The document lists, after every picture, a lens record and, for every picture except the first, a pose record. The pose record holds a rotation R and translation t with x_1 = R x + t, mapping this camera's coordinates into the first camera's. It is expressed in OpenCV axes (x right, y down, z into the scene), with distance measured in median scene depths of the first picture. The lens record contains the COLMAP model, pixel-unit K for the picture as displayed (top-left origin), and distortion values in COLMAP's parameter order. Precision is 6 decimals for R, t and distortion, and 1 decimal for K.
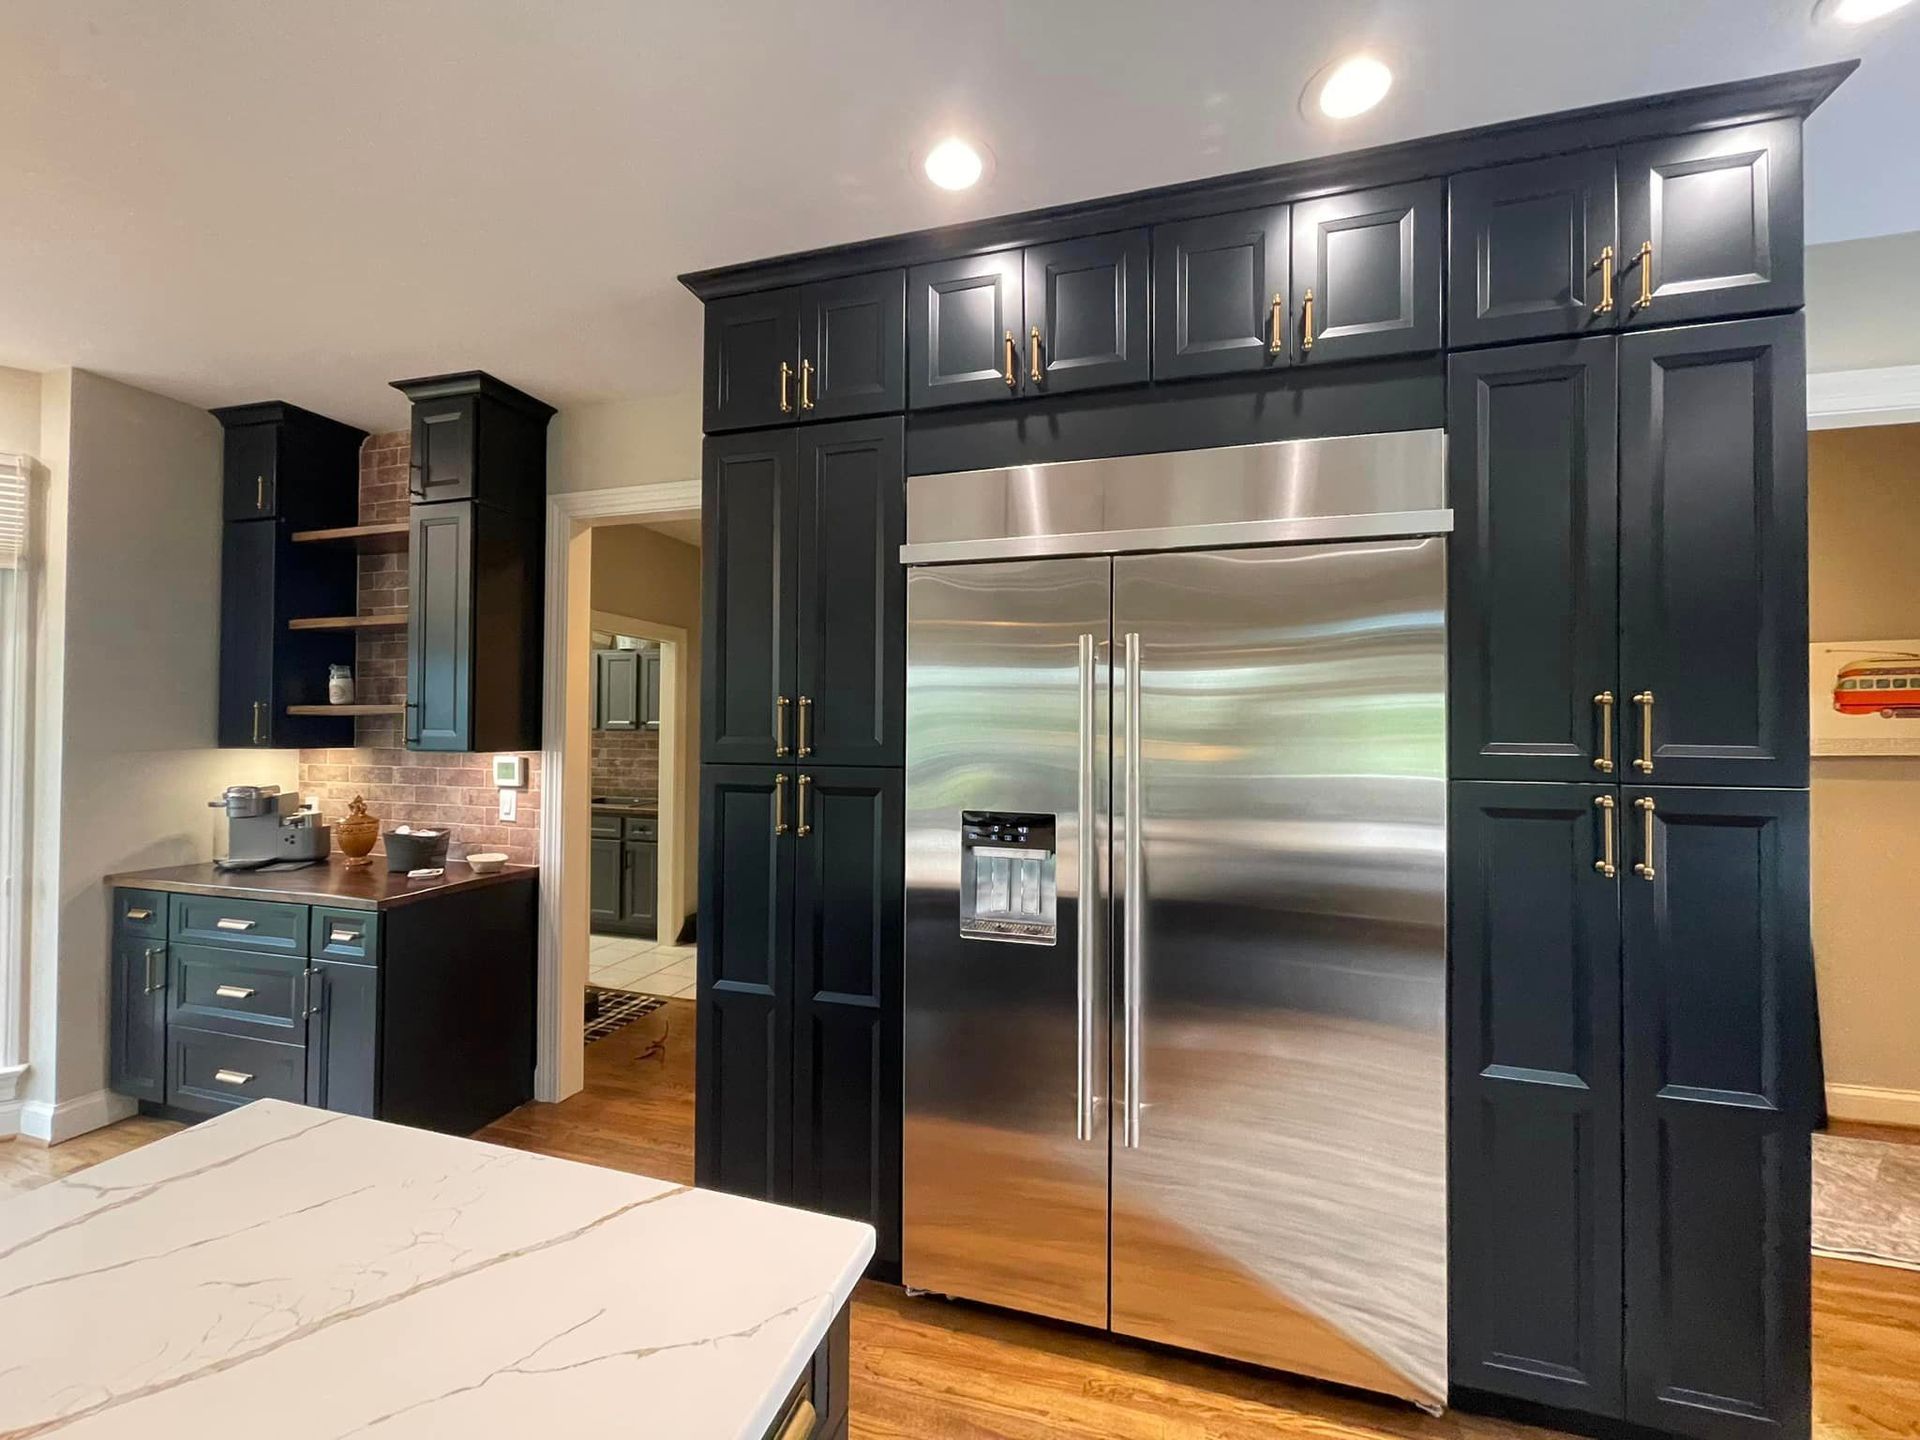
lens RADIAL K [[778.5, 0, 960.0], [0, 778.5, 720.0], [0, 0, 1]] dist [-0.000245, -0.000134]
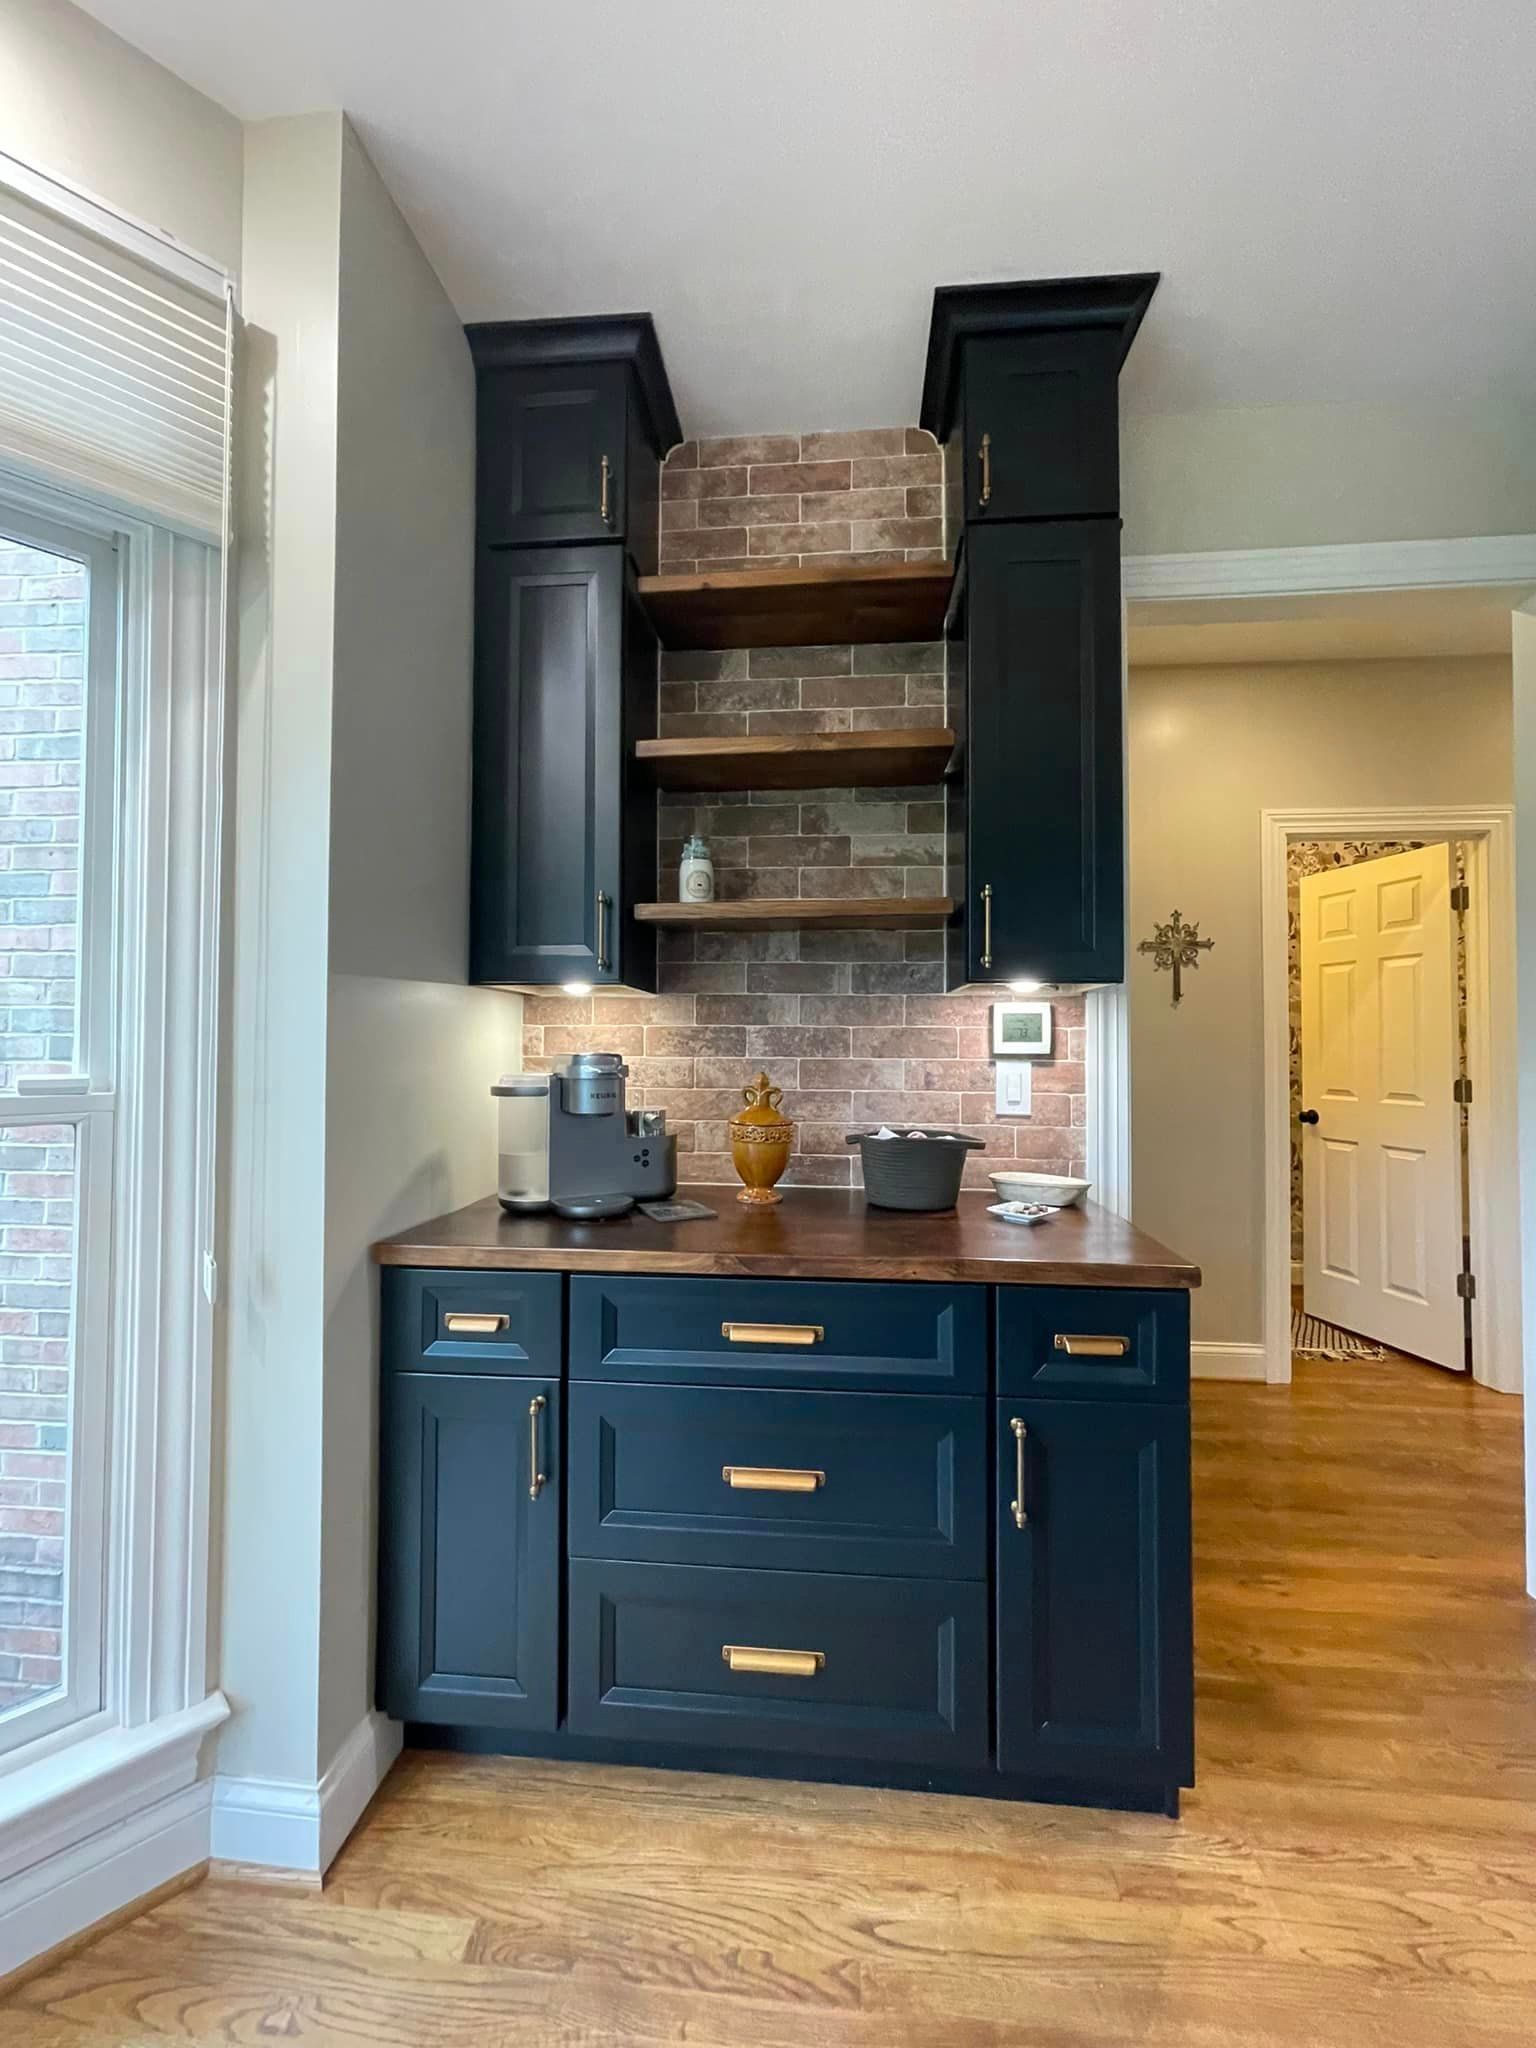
lens RADIAL K [[830.4, 0, 768.0], [0, 830.4, 1024.0], [0, 0, 1]] dist [-0.000245, -0.000134]
pose [[0.982930, 0.002152, 0.183969, -0.871342], [-0.000219, 0.999945, -0.010523, 0.068577], [-0.183982, 0.010303, 0.982876, 0.431328]]
